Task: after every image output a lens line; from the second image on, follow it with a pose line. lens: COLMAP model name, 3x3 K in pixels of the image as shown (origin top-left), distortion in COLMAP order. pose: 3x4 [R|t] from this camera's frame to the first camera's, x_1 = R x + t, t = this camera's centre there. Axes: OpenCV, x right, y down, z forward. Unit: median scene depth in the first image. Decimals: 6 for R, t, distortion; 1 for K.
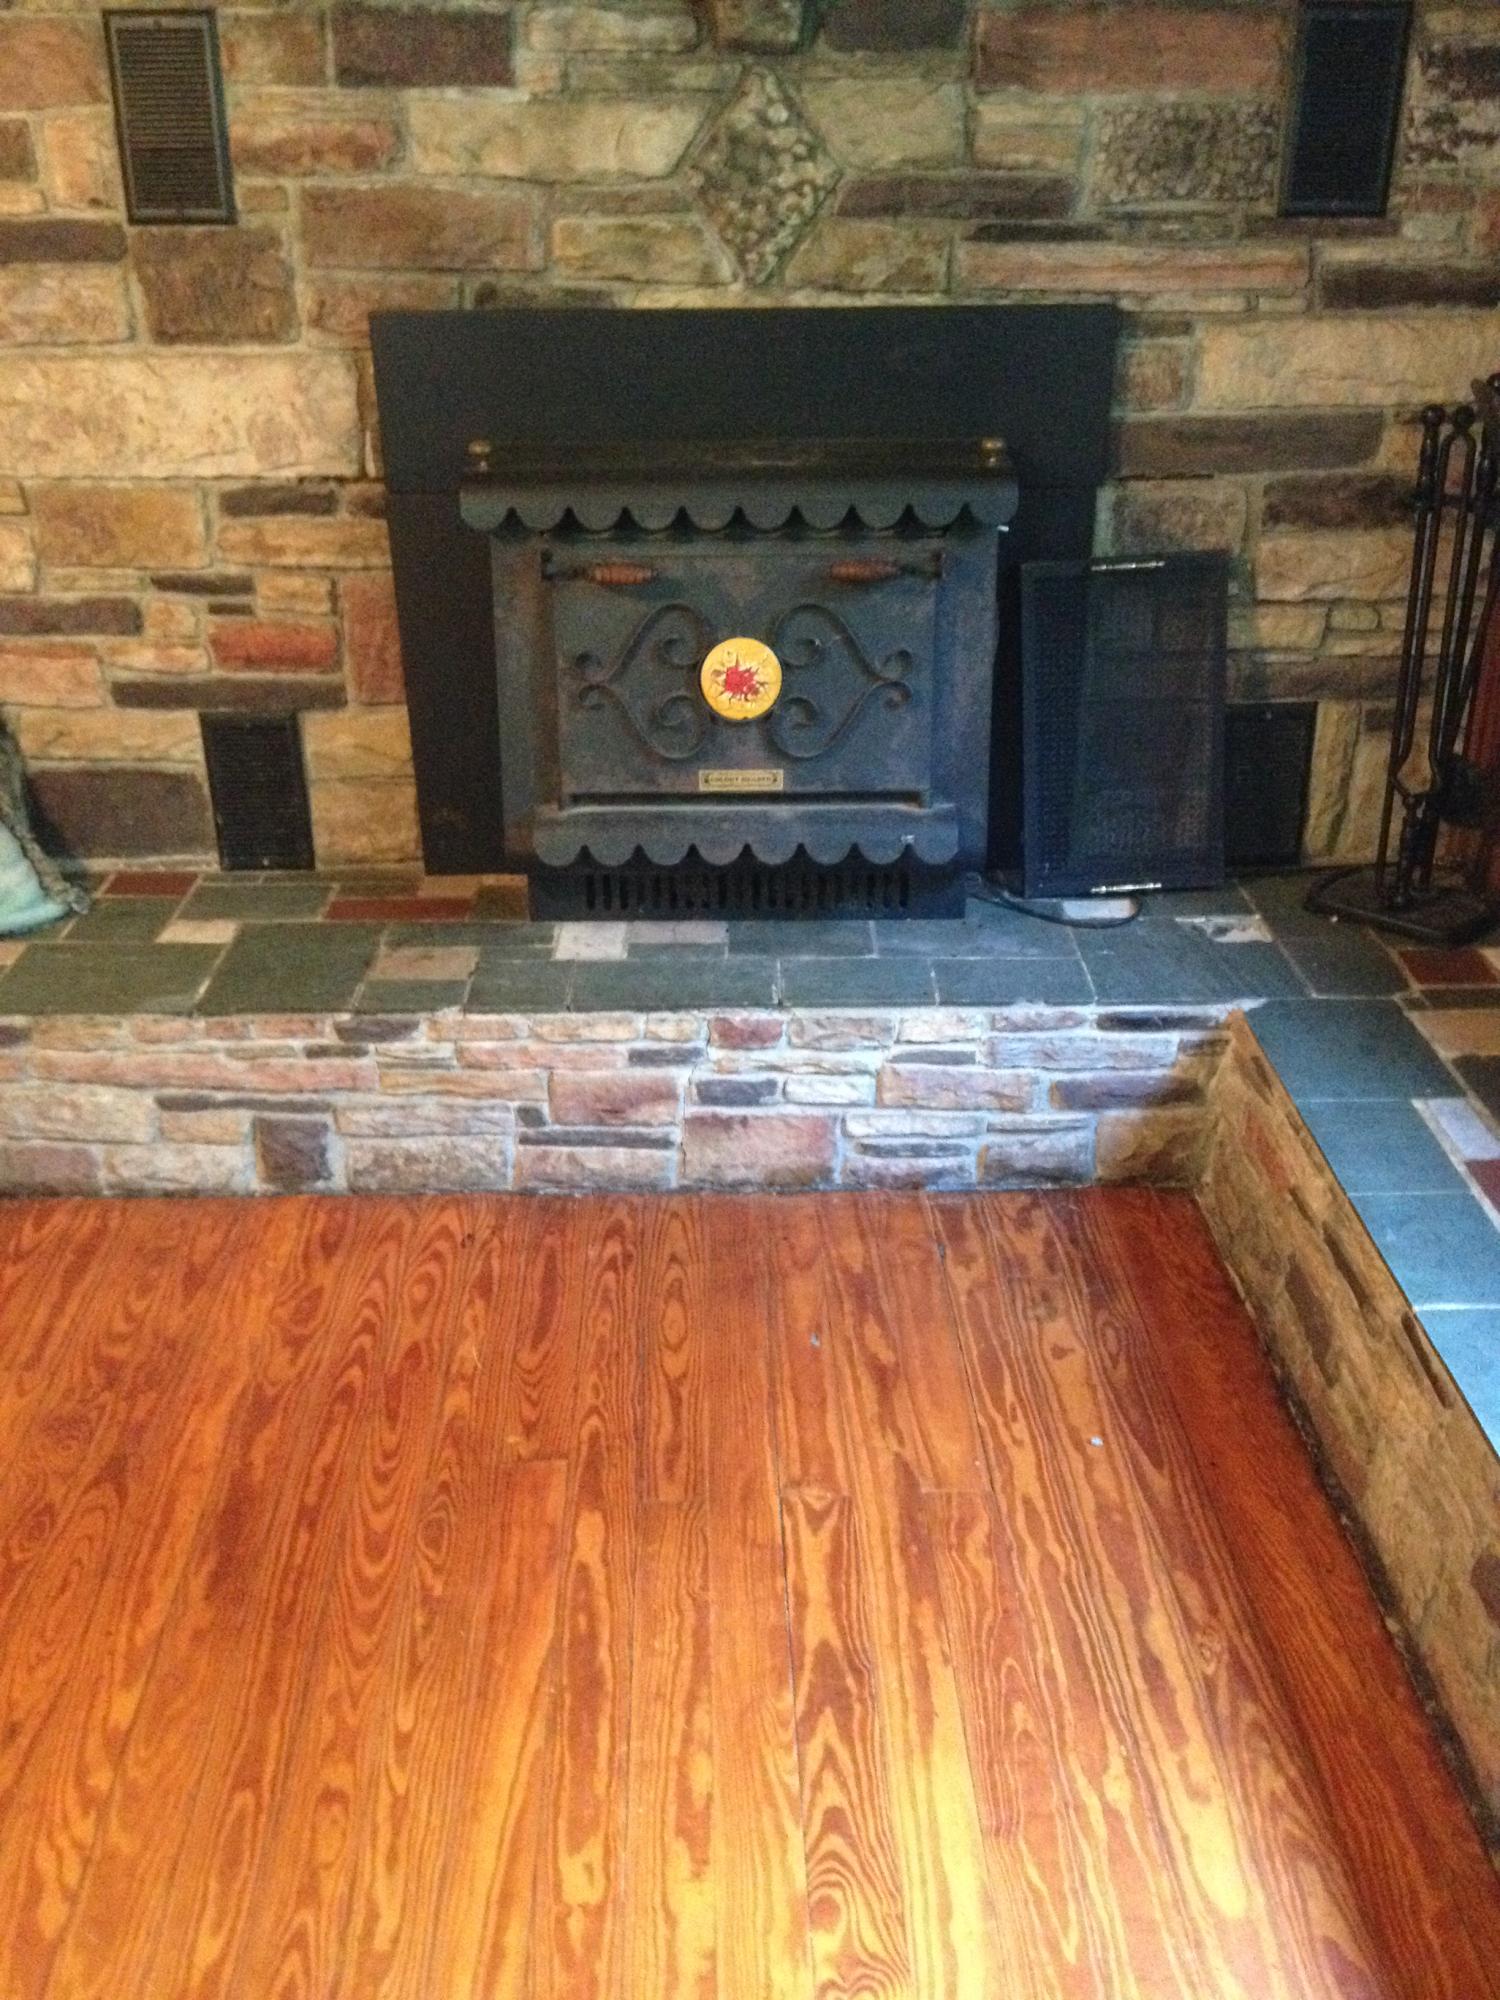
lens RADIAL K [[1874.6, 0, 755.4], [0, 1874.6, 983.8], [0, 0, 1]] dist [0.110801, -0.264287]
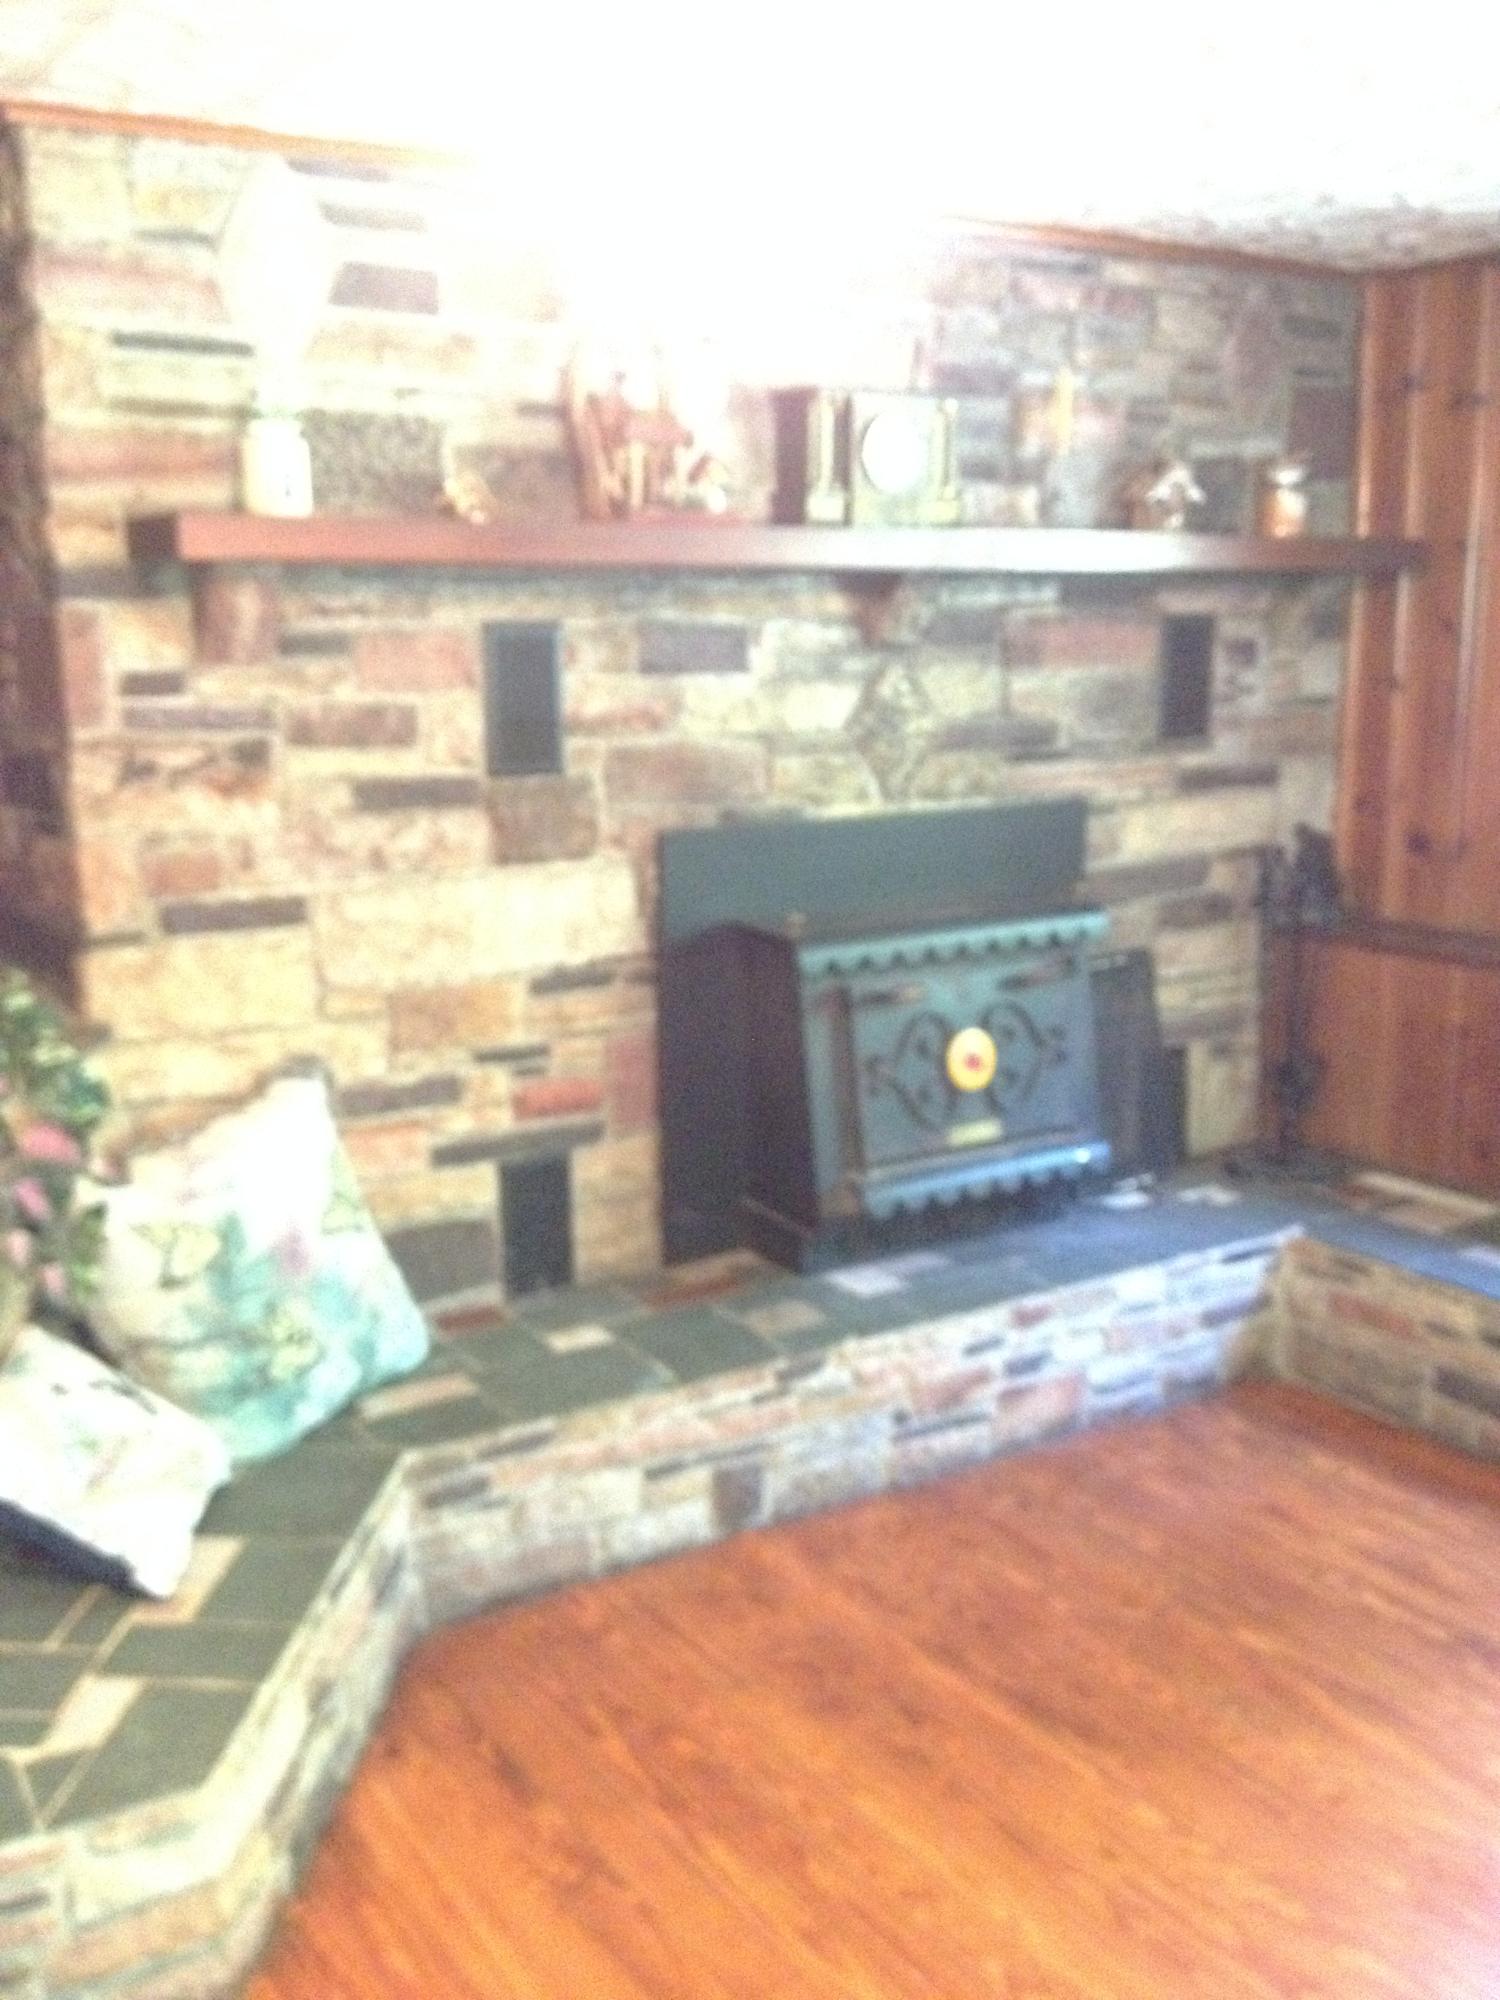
lens RADIAL K [[1874.6, 0, 755.4], [0, 1874.6, 983.8], [0, 0, 1]] dist [0.110801, -0.264287]
pose [[0.849479, -0.101930, 0.517683, -0.830499], [0.230672, 0.954173, -0.190643, 0.011265], [-0.474527, 0.281362, 0.834062, -0.093046]]
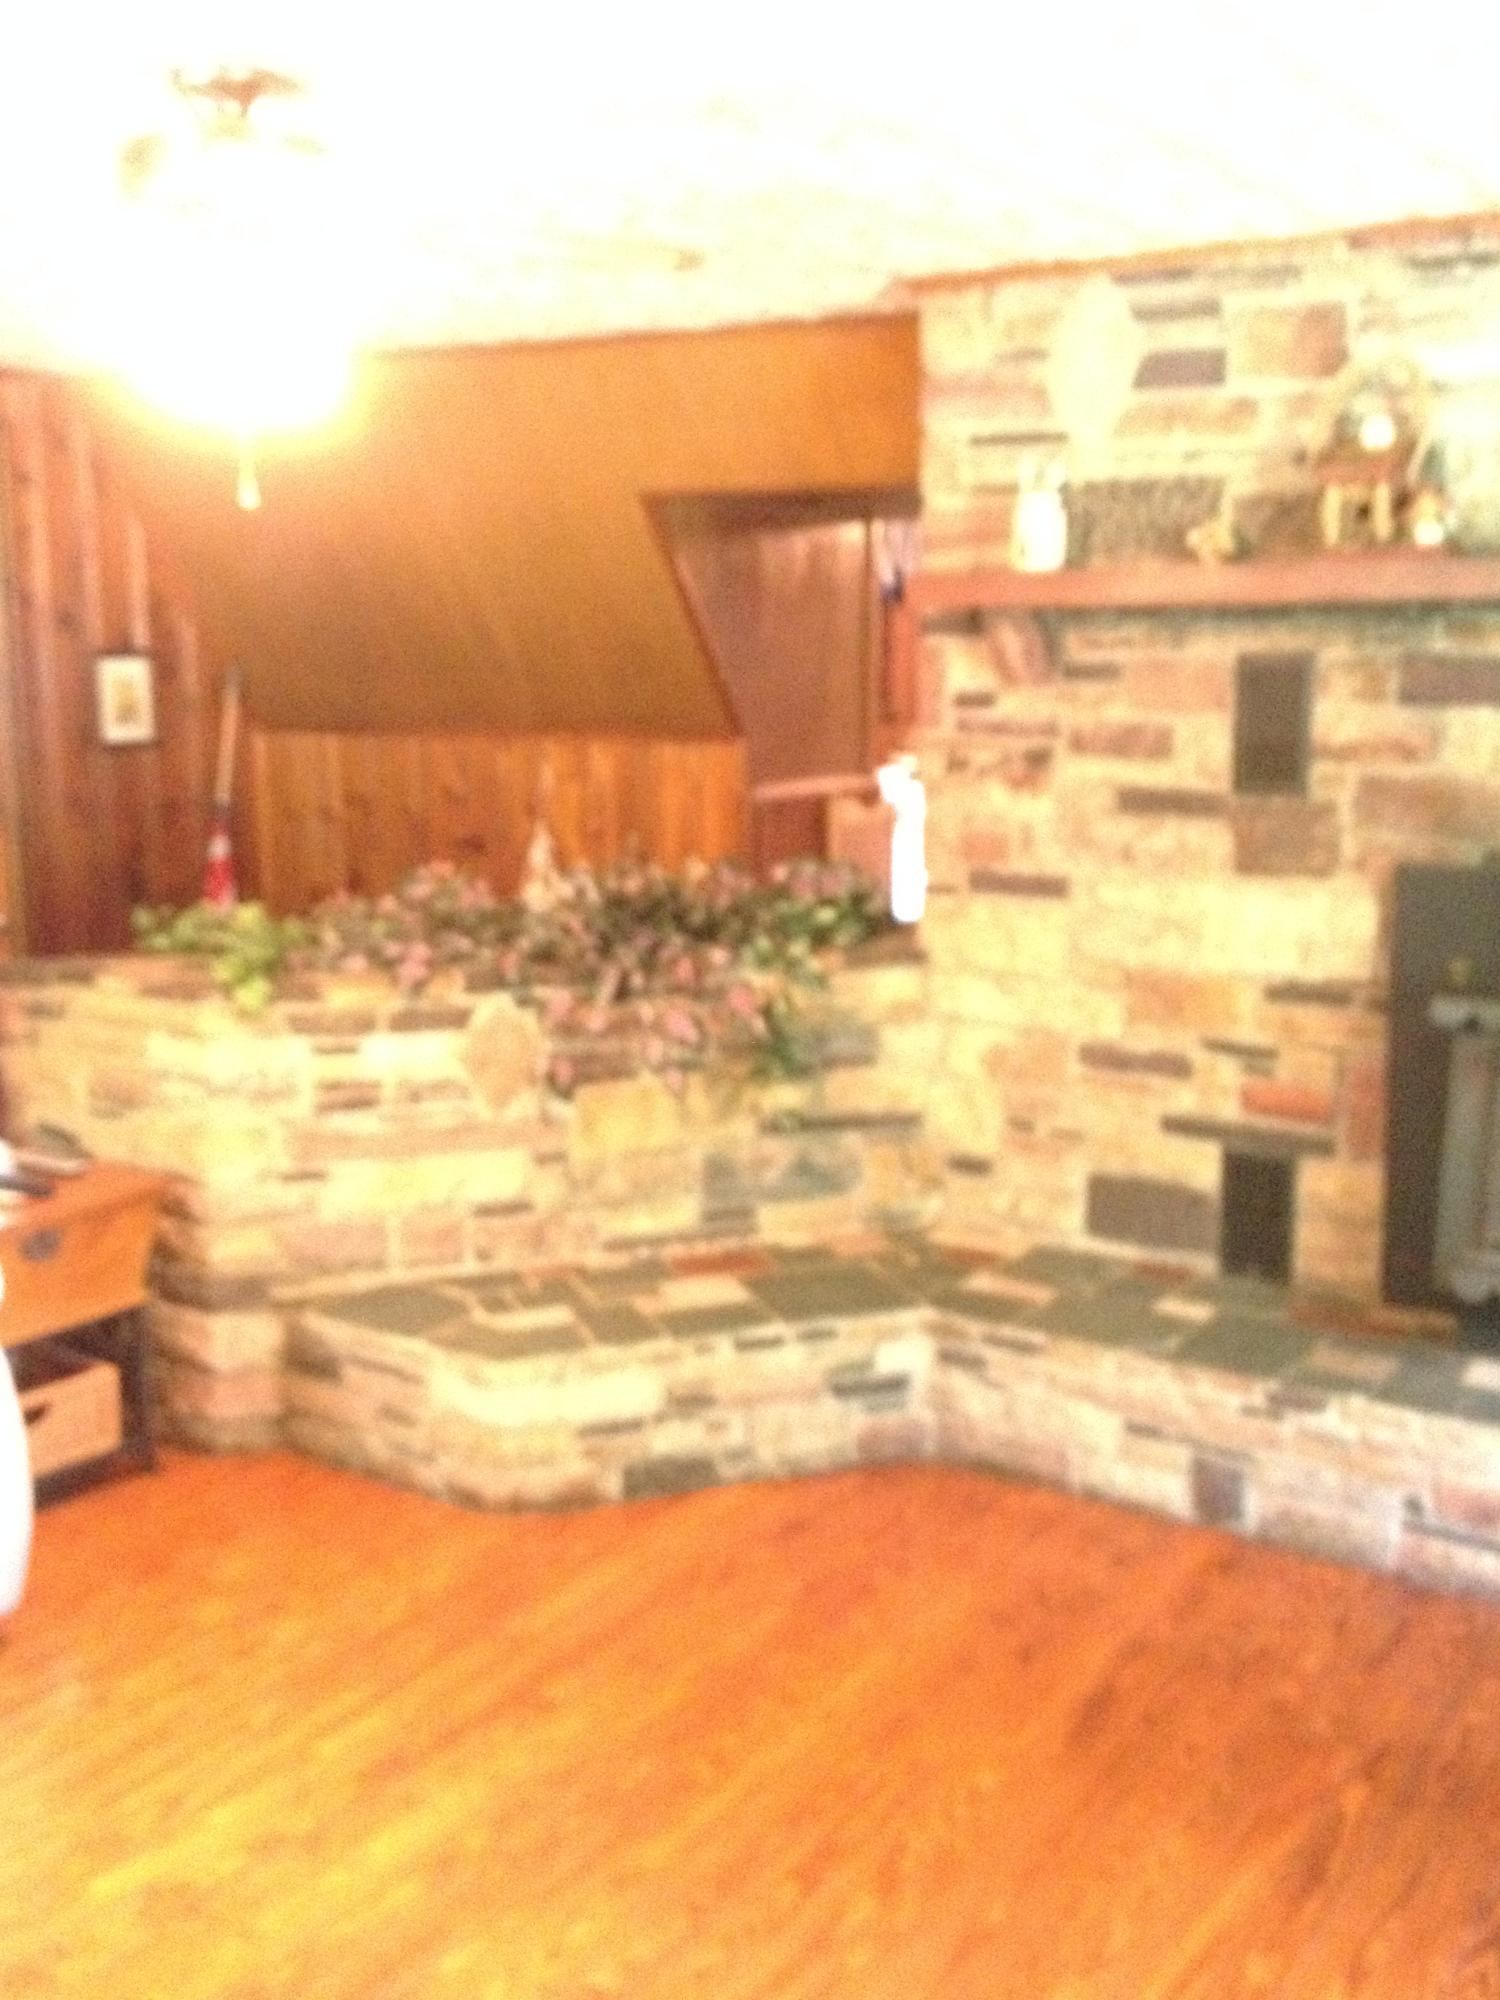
lens RADIAL K [[2095.1, 0, 751.3], [0, 2095.1, 974.5], [0, 0, 1]] dist [0.165037, -0.332421]
pose [[0.830560, 0.091808, -0.549310, 0.239792], [-0.239800, 0.949159, -0.203944, 0.126700], [0.502659, 0.301112, 0.810349, -0.394599]]
